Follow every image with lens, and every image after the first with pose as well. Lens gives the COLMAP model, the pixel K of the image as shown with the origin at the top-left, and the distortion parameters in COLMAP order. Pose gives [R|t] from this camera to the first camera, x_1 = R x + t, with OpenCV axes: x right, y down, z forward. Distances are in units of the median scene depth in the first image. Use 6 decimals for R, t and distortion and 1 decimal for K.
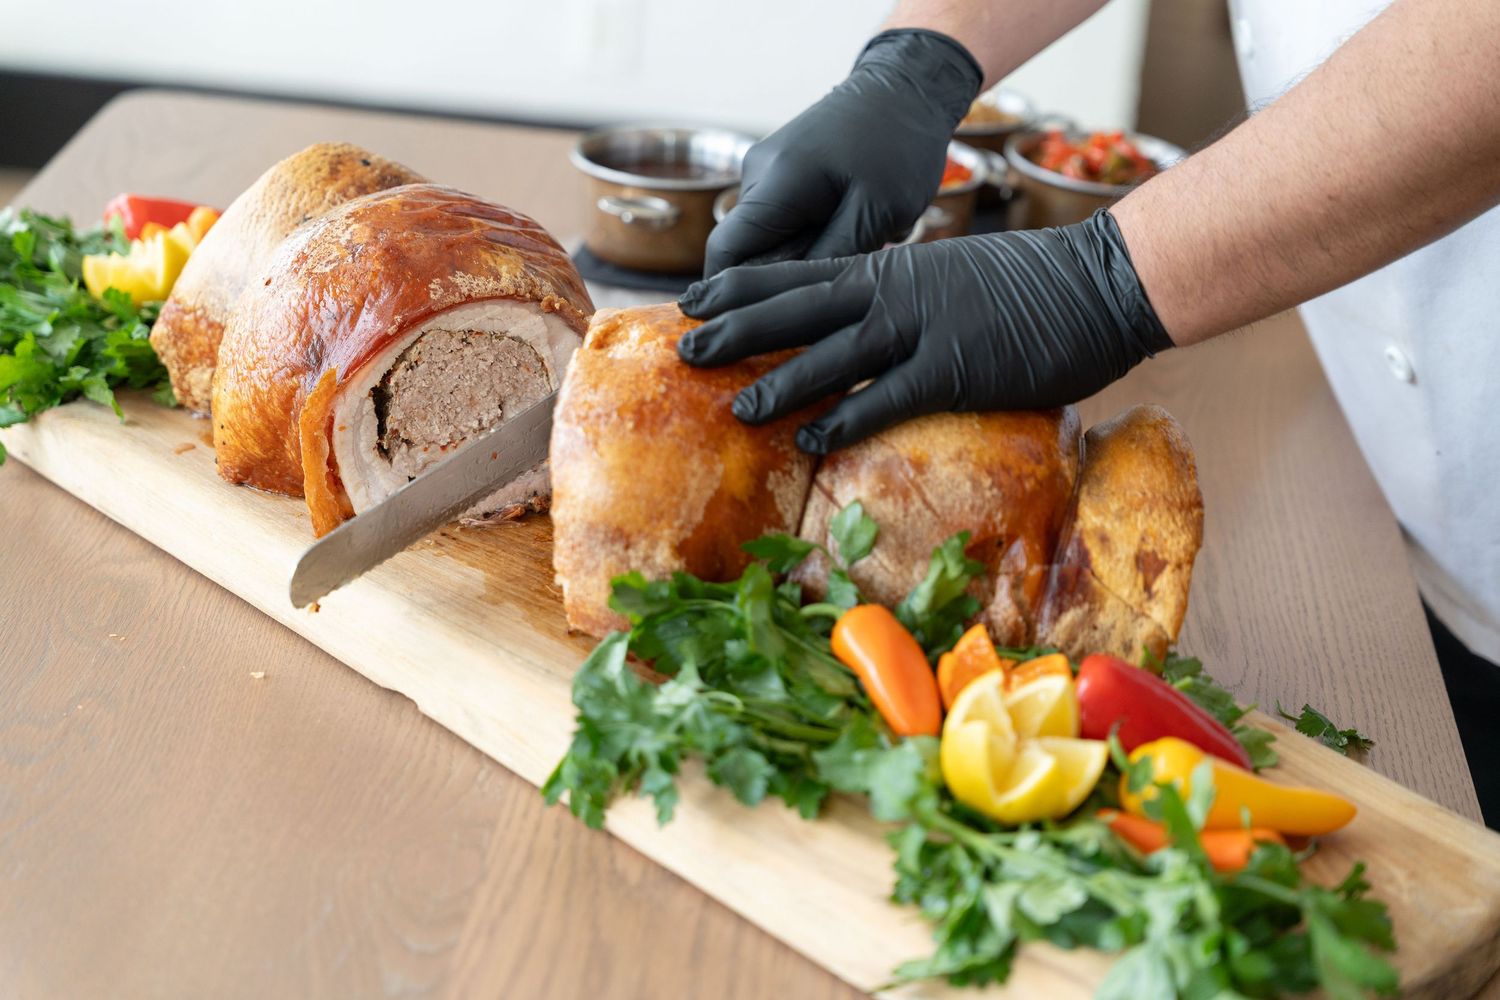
lens RADIAL K [[2921.8, 0, 750.4], [0, 2921.8, 500.6], [0, 0, 1]] dist [0.023940, 0.000000]
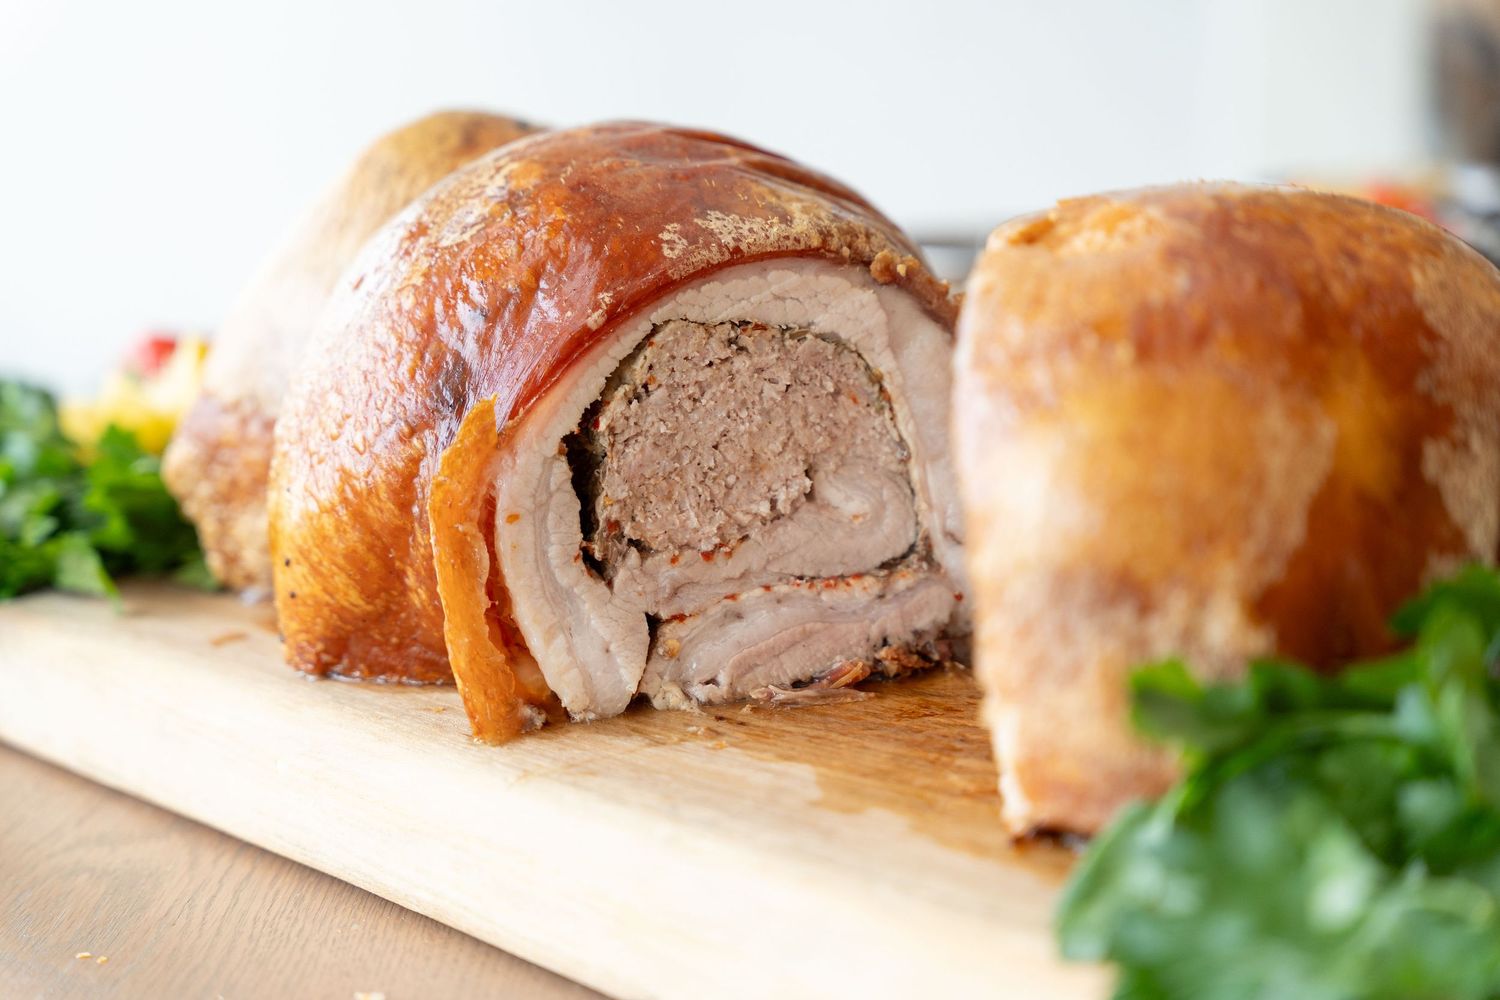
lens RADIAL K [[2921.8, 0, 749.9], [0, 2921.8, 498.4], [0, 0, 1]] dist [0.023940, 0.000000]
pose [[0.995020, -0.089328, -0.044221, -0.074313], [0.078913, 0.977020, -0.198000, 0.076350], [0.060892, 0.193524, 0.979204, 0.494208]]
